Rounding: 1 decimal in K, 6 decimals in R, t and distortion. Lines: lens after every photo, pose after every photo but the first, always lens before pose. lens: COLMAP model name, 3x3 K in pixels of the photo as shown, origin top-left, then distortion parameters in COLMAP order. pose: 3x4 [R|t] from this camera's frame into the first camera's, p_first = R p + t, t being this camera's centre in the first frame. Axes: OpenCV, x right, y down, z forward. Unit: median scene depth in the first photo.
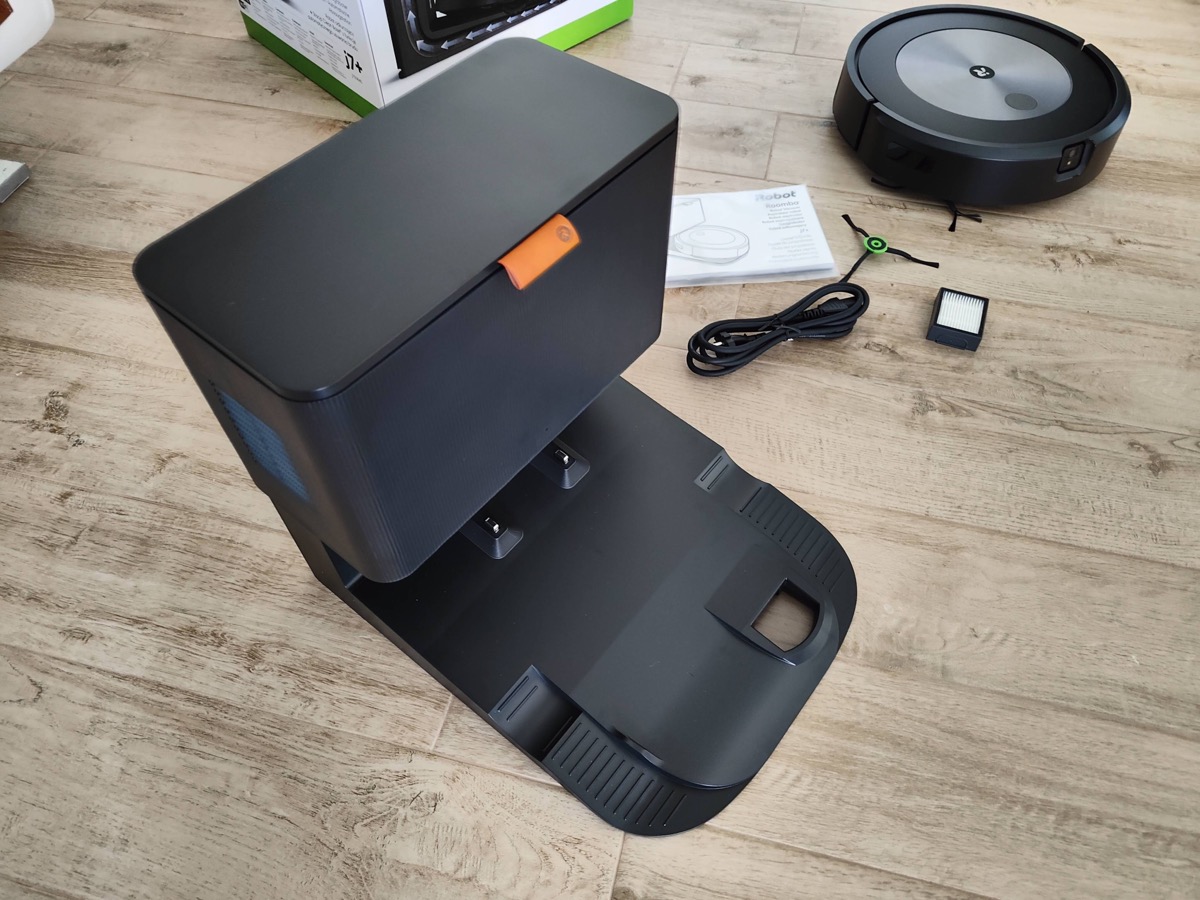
lens RADIAL K [[840.2, 0, 596.5], [0, 840.2, 459.7], [0, 0, 1]] dist [-0.003511, 0.002632]
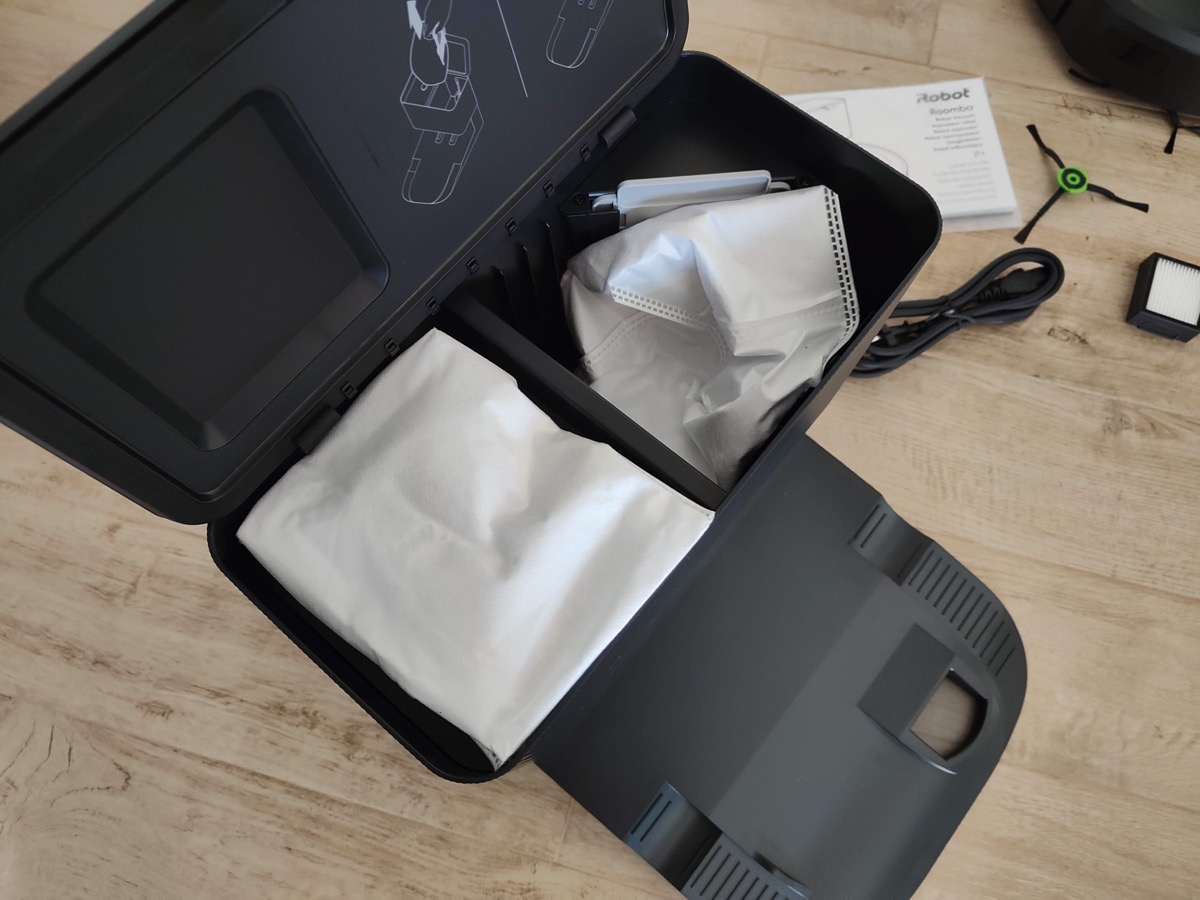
lens RADIAL K [[840.2, 0, 589.7], [0, 840.2, 446.2], [0, 0, 1]] dist [-0.003511, 0.002632]
pose [[0.999658, 0.014607, -0.021676, -0.122100], [-0.007629, 0.956222, 0.292544, -0.304282], [0.025000, -0.292279, 0.956006, 0.206660]]
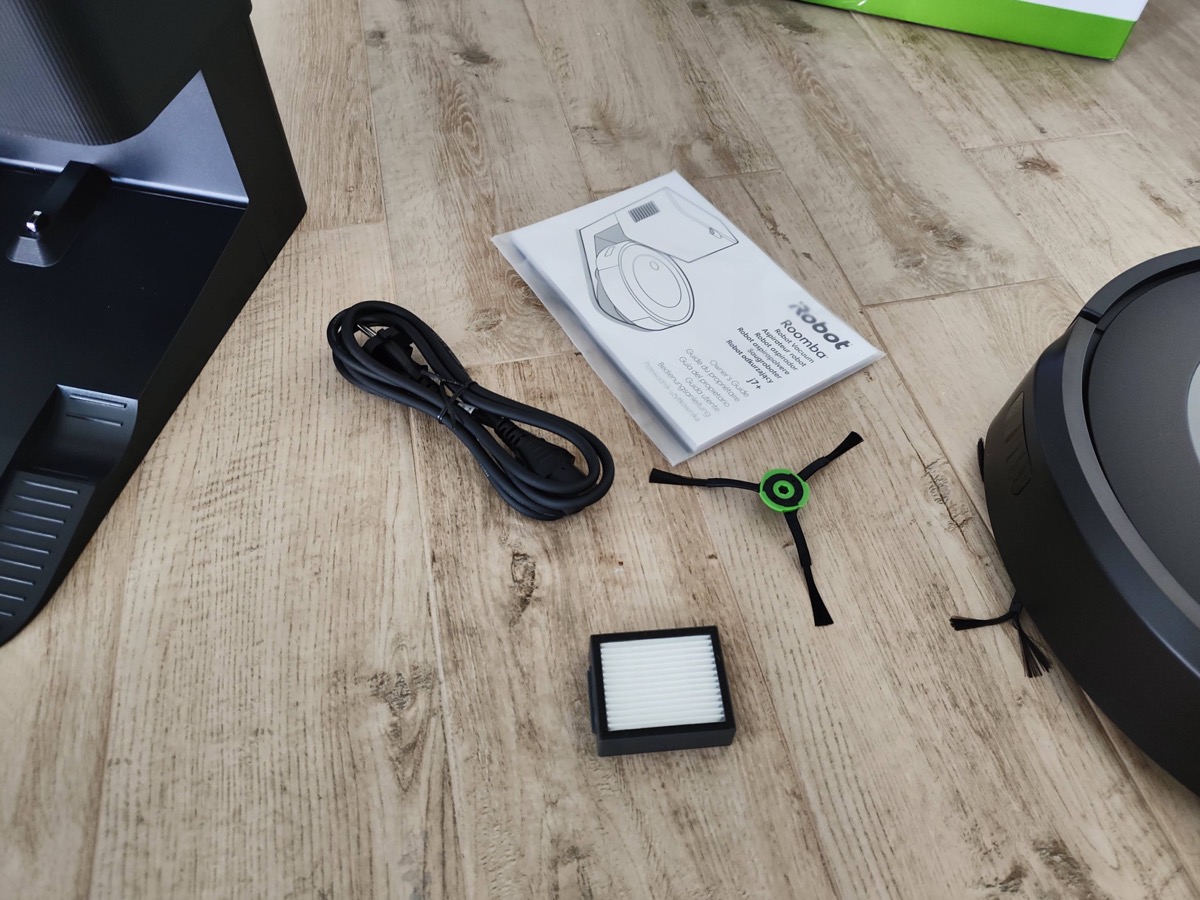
lens RADIAL K [[840.2, 0, 600.4], [0, 840.2, 448.4], [0, 0, 1]] dist [-0.003511, 0.002632]
pose [[0.454369, 0.731289, -0.508689, 0.638774], [-0.741126, 0.627153, 0.239607, -0.385343], [0.494248, 0.268133, 0.826936, 0.676481]]
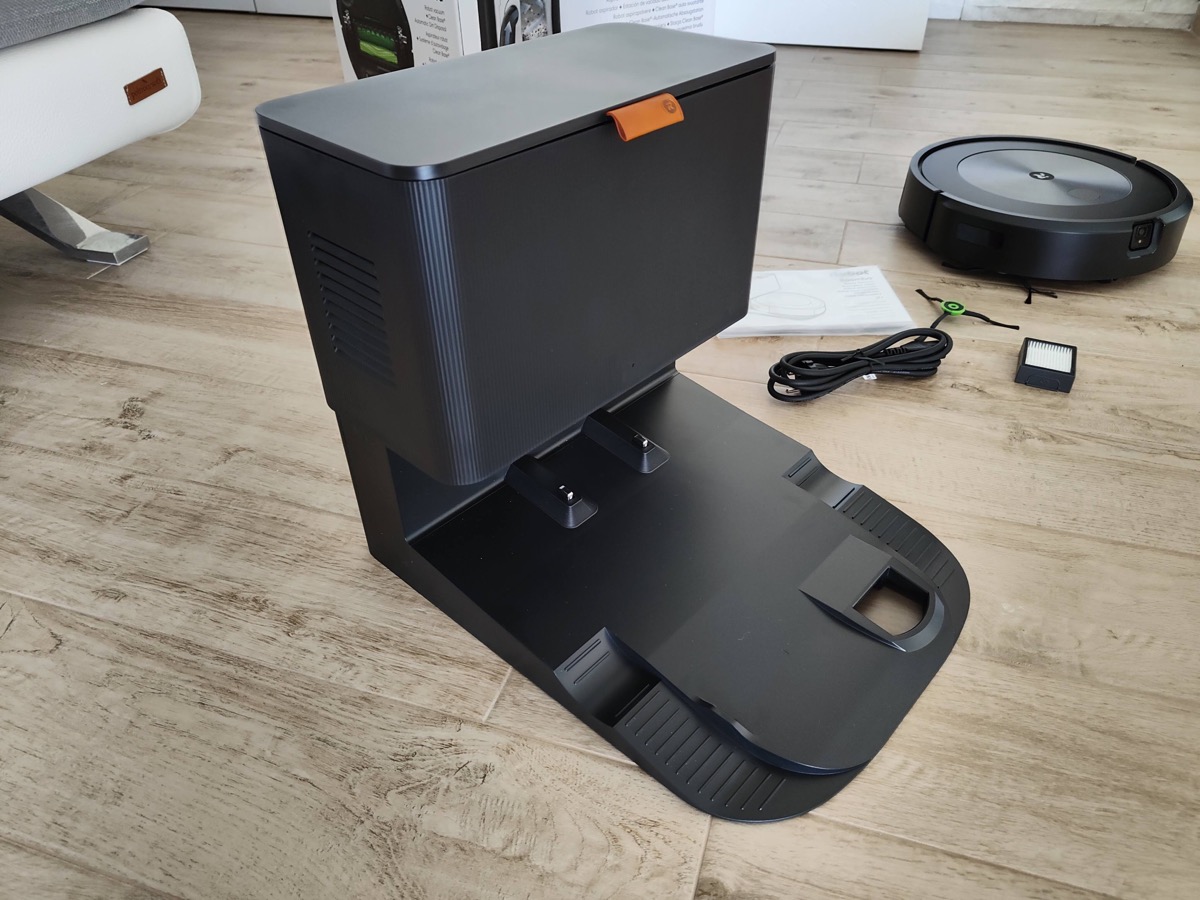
lens RADIAL K [[840.2, 0, 605.5], [0, 840.2, 454.7], [0, 0, 1]] dist [-0.003511, 0.002632]
pose [[0.998072, 0.034549, -0.051563, -0.031219], [-0.047717, 0.958377, -0.281488, 0.269214], [0.039692, 0.283406, 0.958178, 0.086963]]
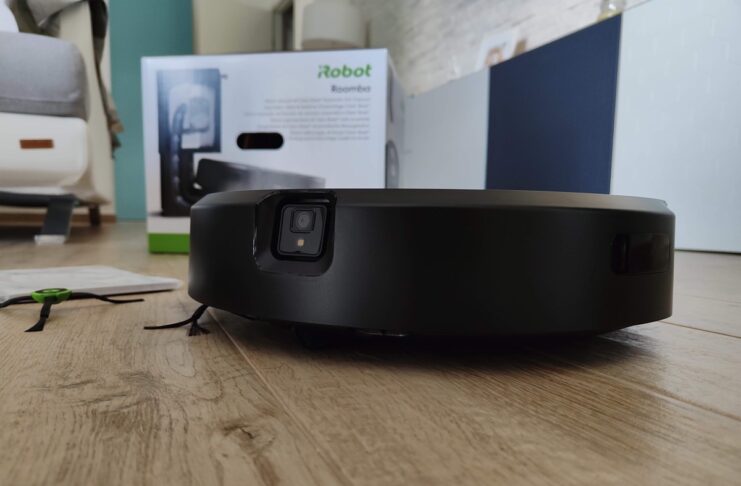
lens RADIAL K [[529.6, 0, 372.6], [0, 529.6, 283.3], [0, 0, 1]] dist [-0.039246, 0.016003]
pose [[0.622412, 0.115368, -0.774140, 1.010759], [-0.646618, 0.633091, -0.425536, -0.310273], [0.441008, 0.765432, 0.468642, 1.136768]]
